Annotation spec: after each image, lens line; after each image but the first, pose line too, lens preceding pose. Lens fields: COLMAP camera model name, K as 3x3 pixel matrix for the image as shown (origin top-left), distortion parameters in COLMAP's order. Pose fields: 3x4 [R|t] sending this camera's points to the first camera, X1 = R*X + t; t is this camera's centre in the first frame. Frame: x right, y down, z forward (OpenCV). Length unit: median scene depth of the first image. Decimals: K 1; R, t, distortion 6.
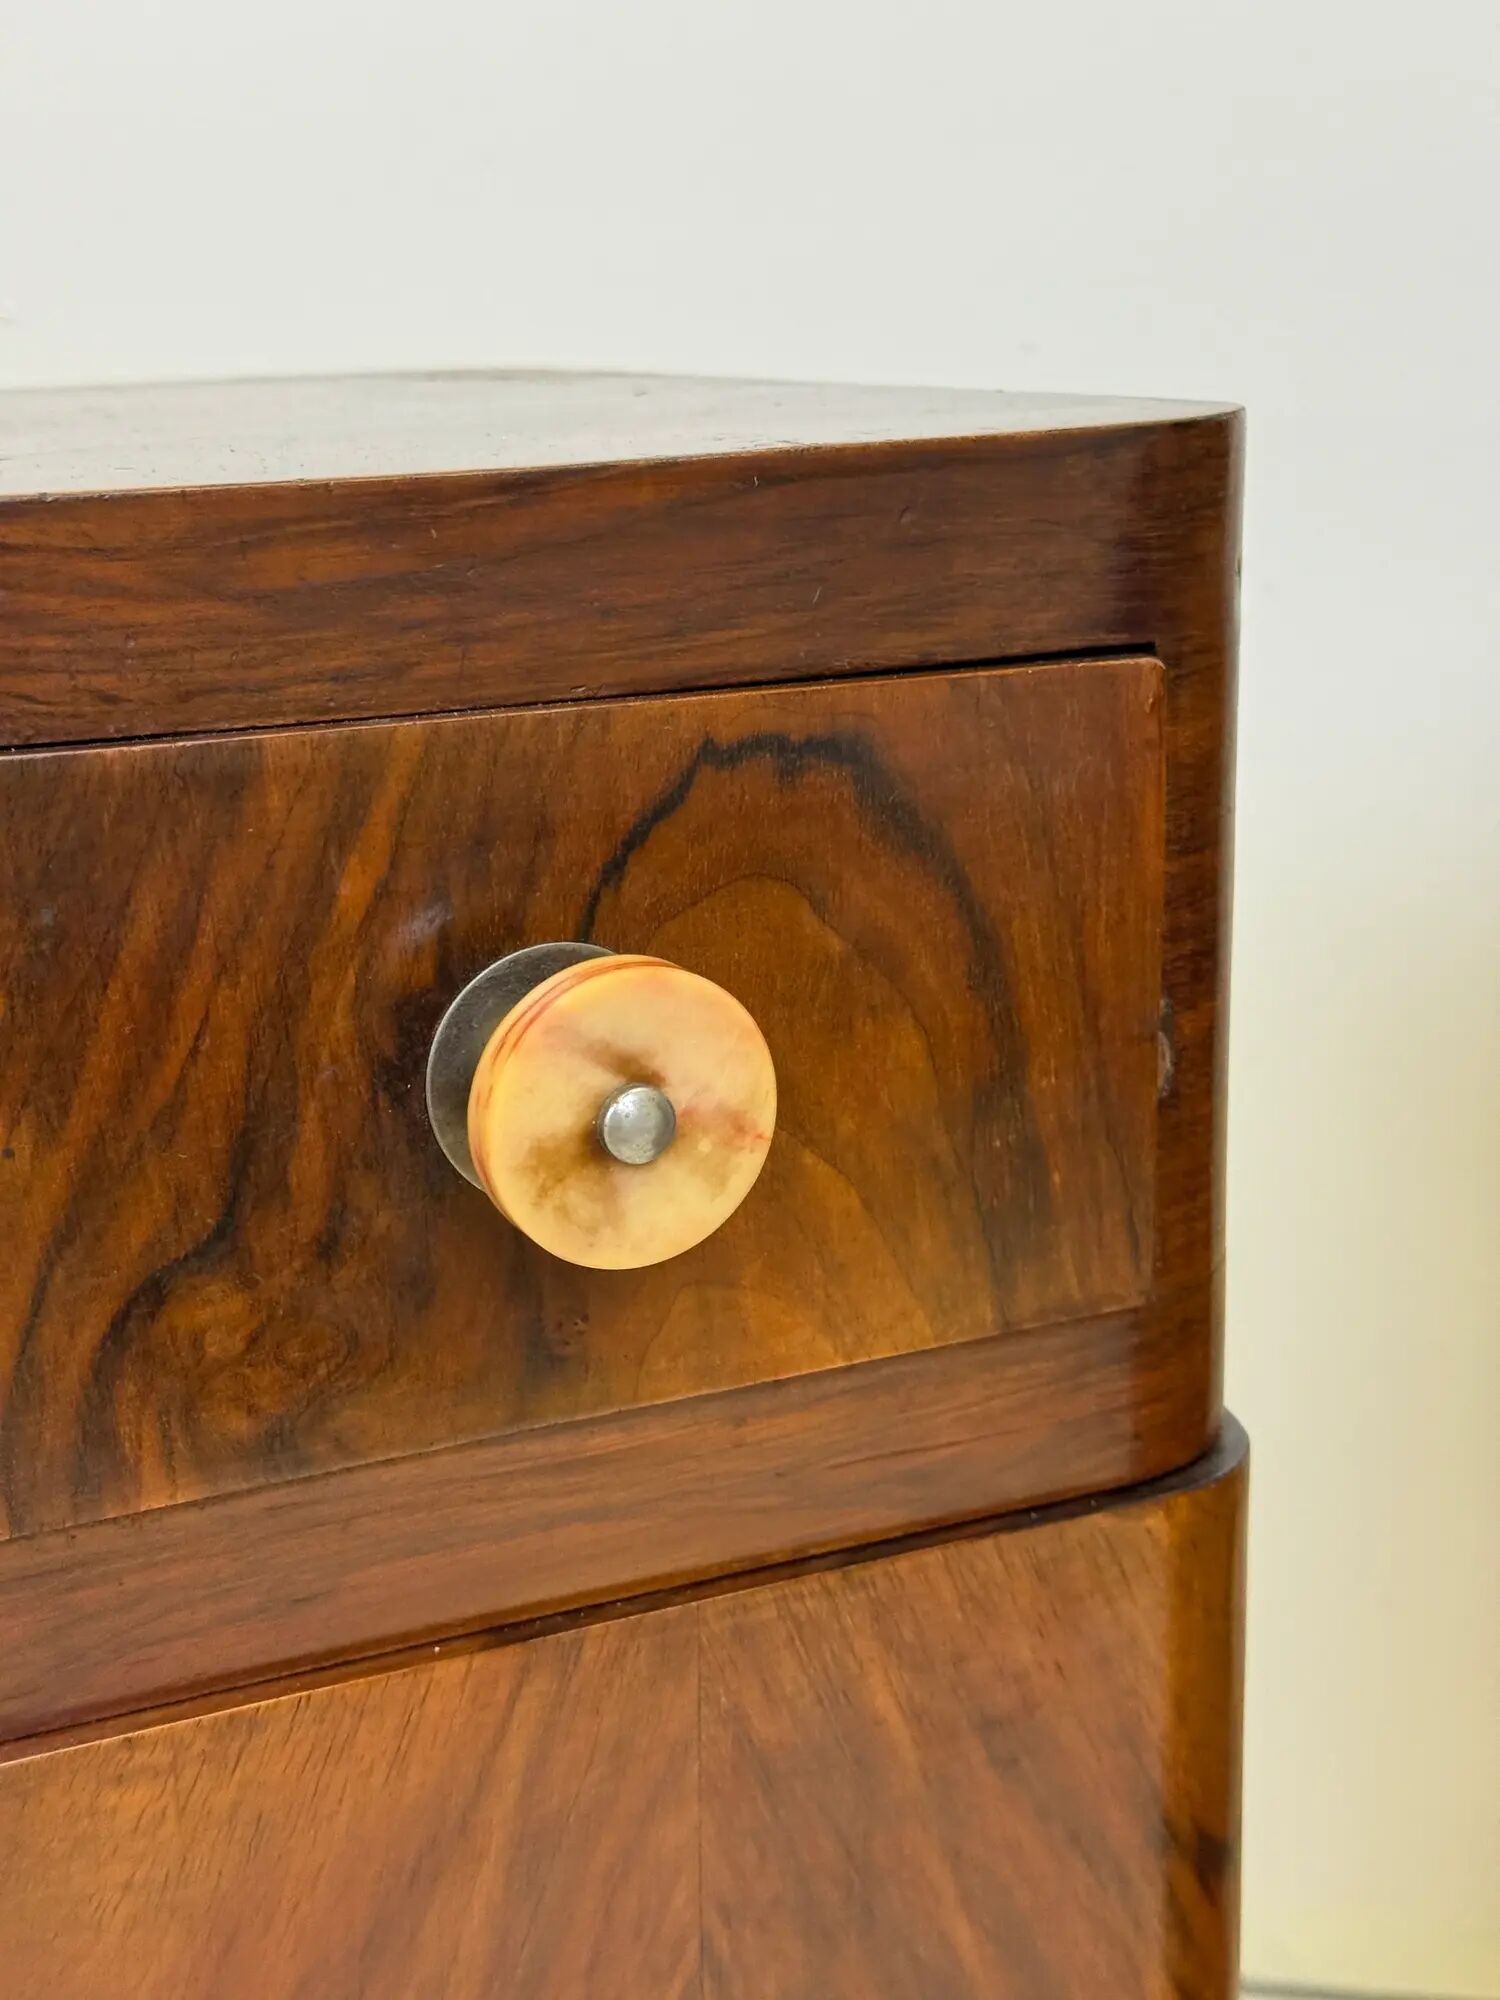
lens RADIAL K [[2823.5, 0, 734.0], [0, 2823.5, 1025.8], [0, 0, 1]] dist [0.185775, -0.385687]
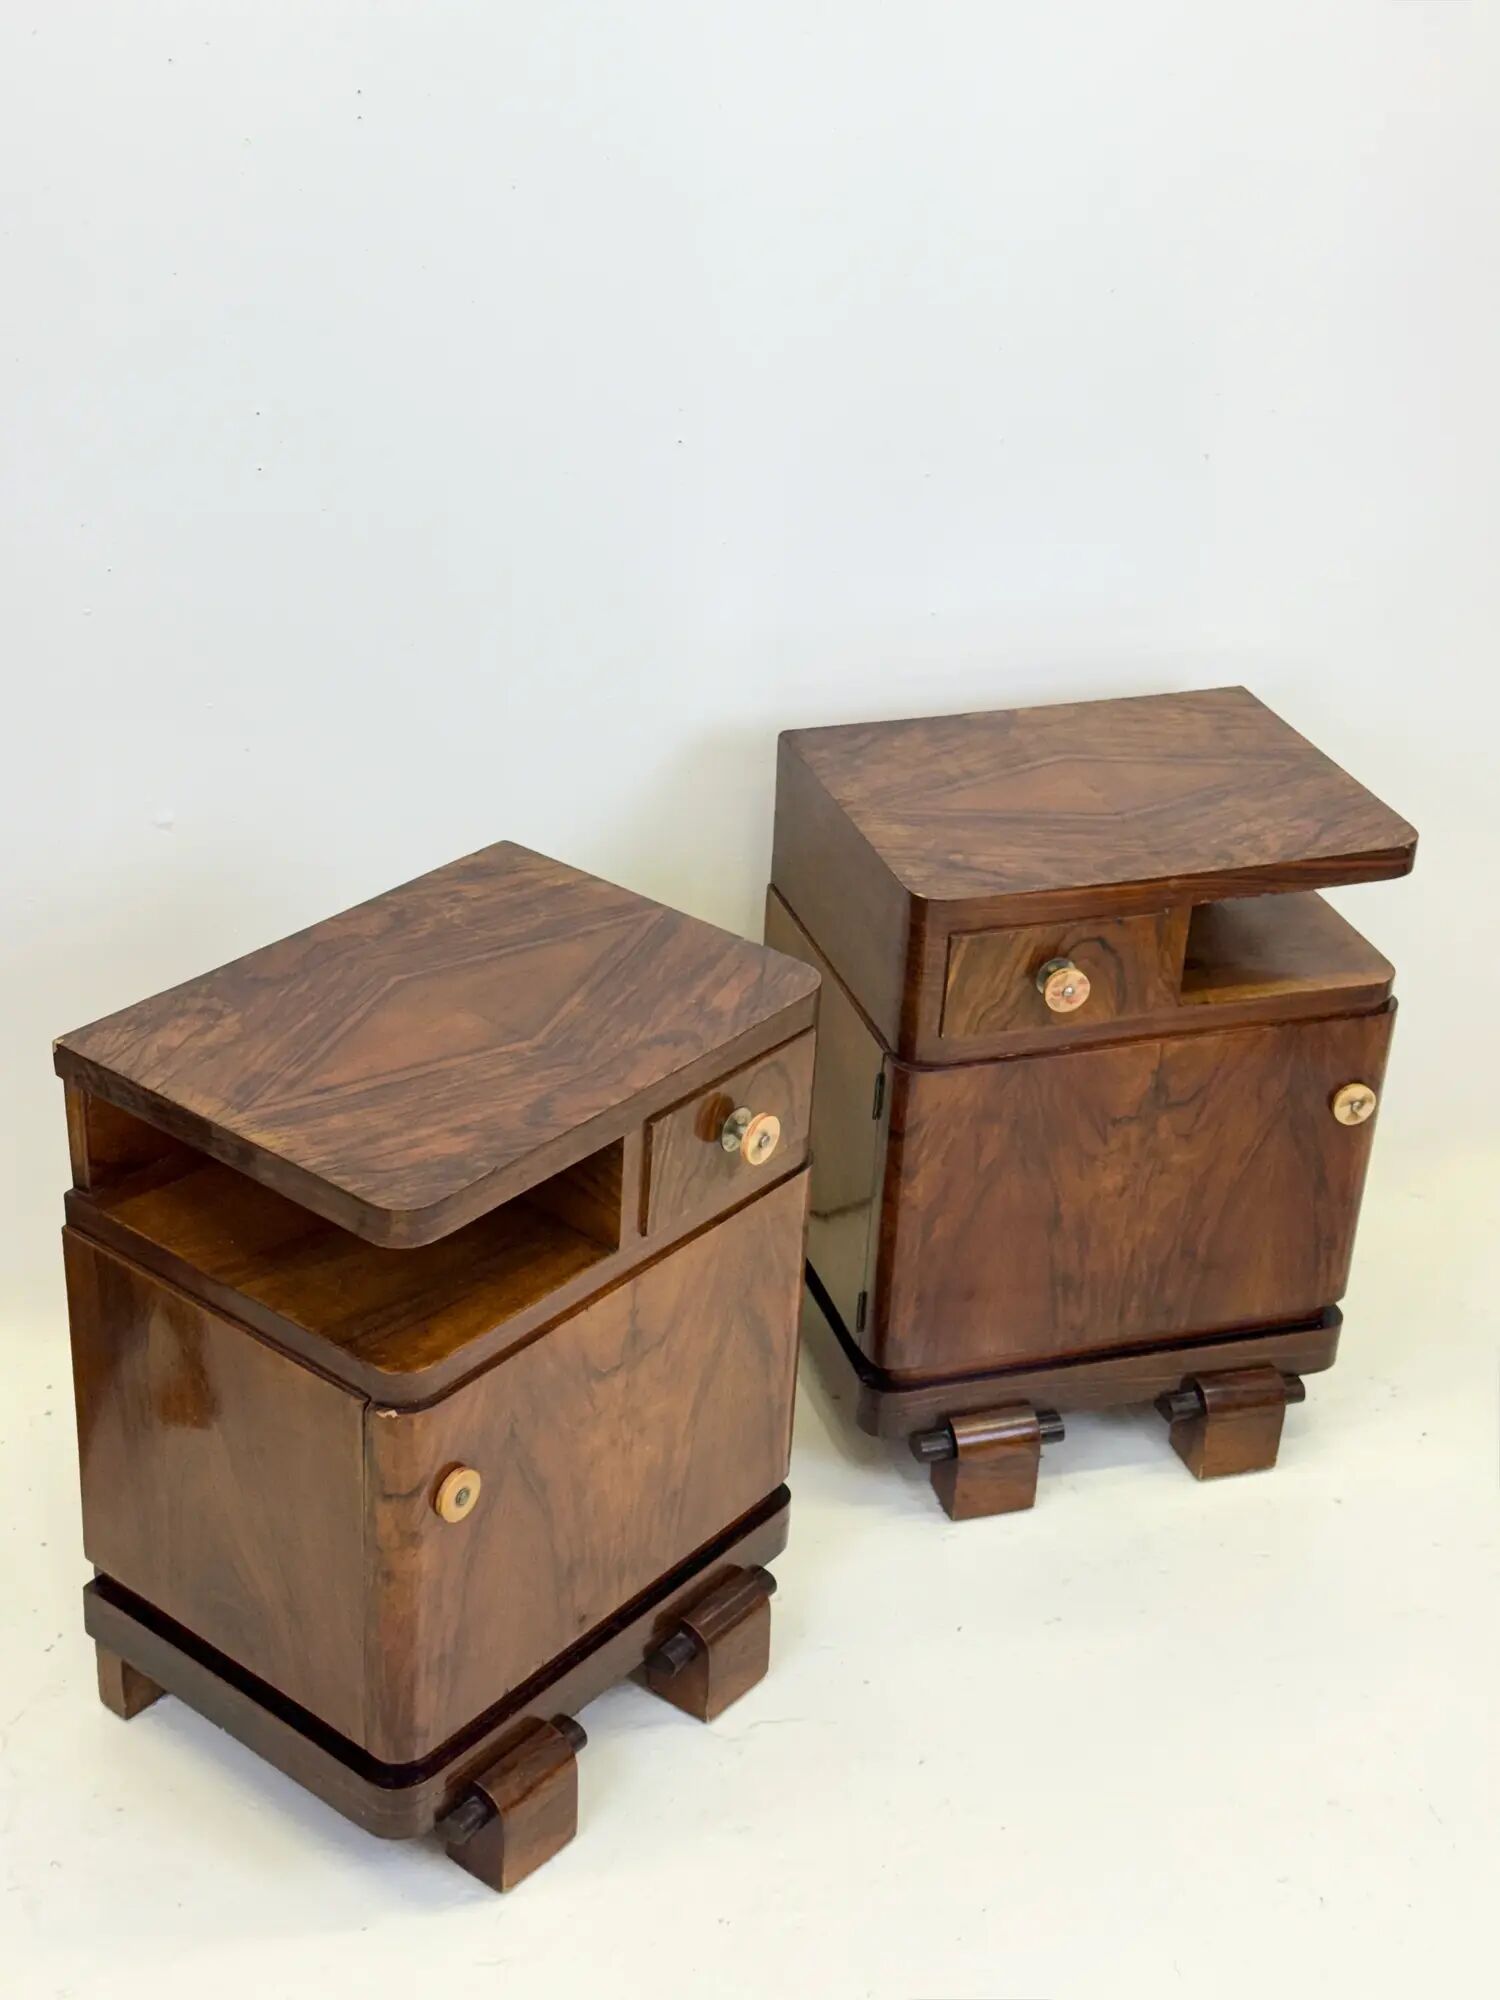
lens RADIAL K [[2776.6, 0, 746.3], [0, 2776.6, 1017.7], [0, 0, 1]] dist [0.142613, 0.001607]
pose [[0.892486, -0.155976, 0.423250, -2.289943], [0.043207, 0.963559, 0.263982, -1.612256], [-0.449002, -0.217313, 0.866702, -3.667824]]
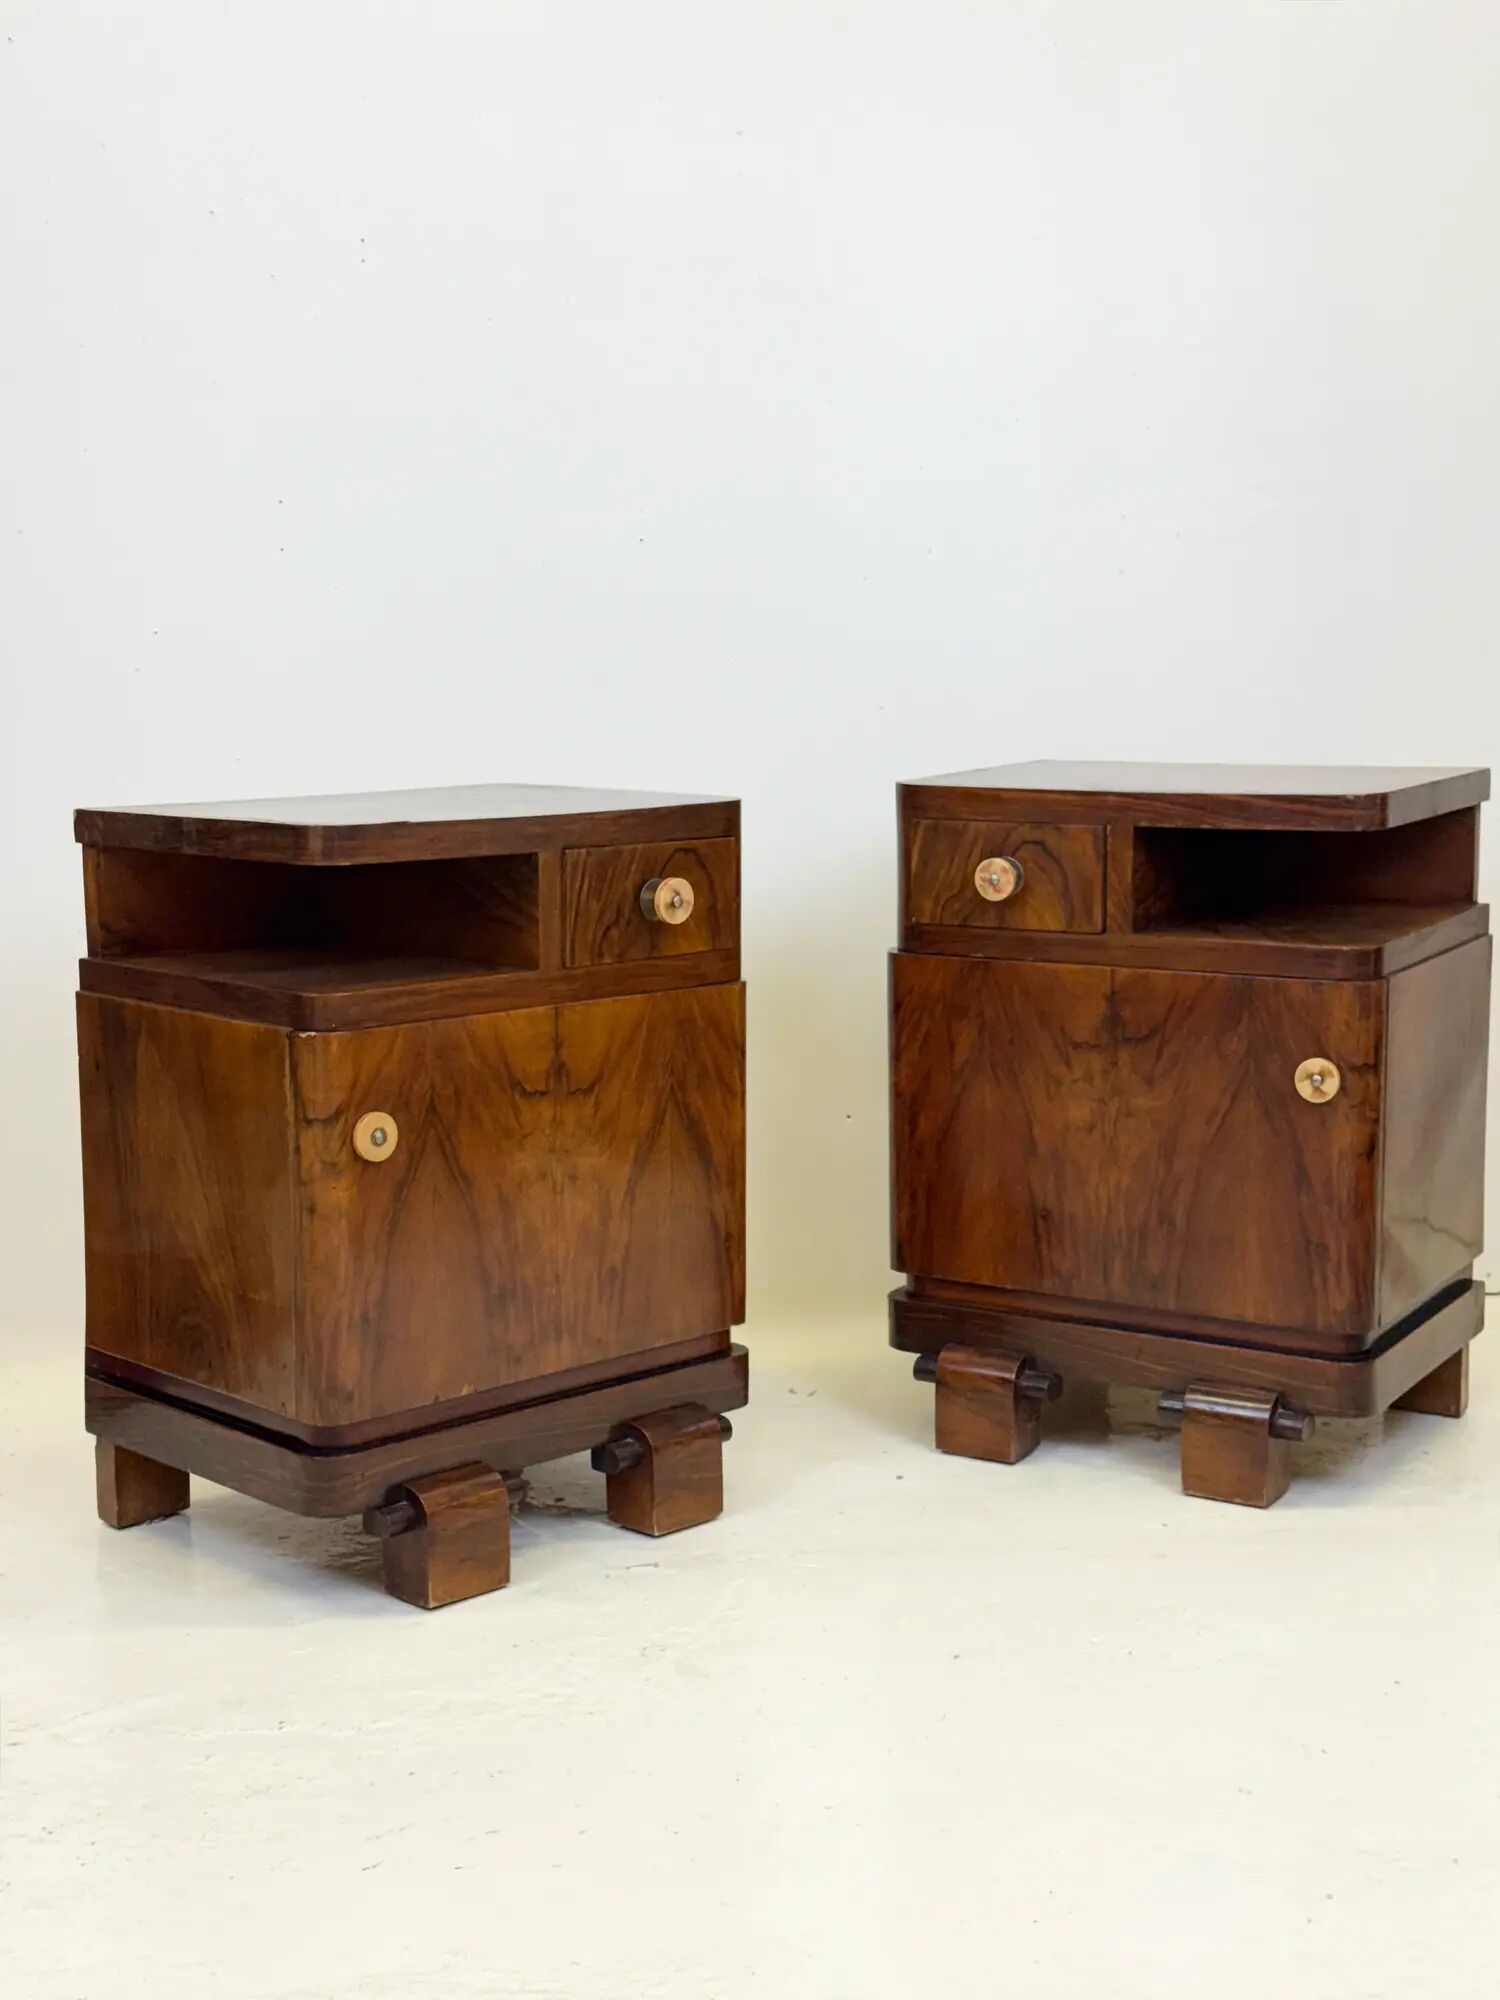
lens RADIAL K [[2776.6, 0, 746.3], [0, 2776.6, 1017.7], [0, 0, 1]] dist [0.142613, 0.001607]
pose [[0.943993, -0.025552, 0.328975, -1.894567], [0.063772, 0.992328, -0.105919, 0.936617], [-0.323745, 0.120966, 0.938380, -4.817036]]
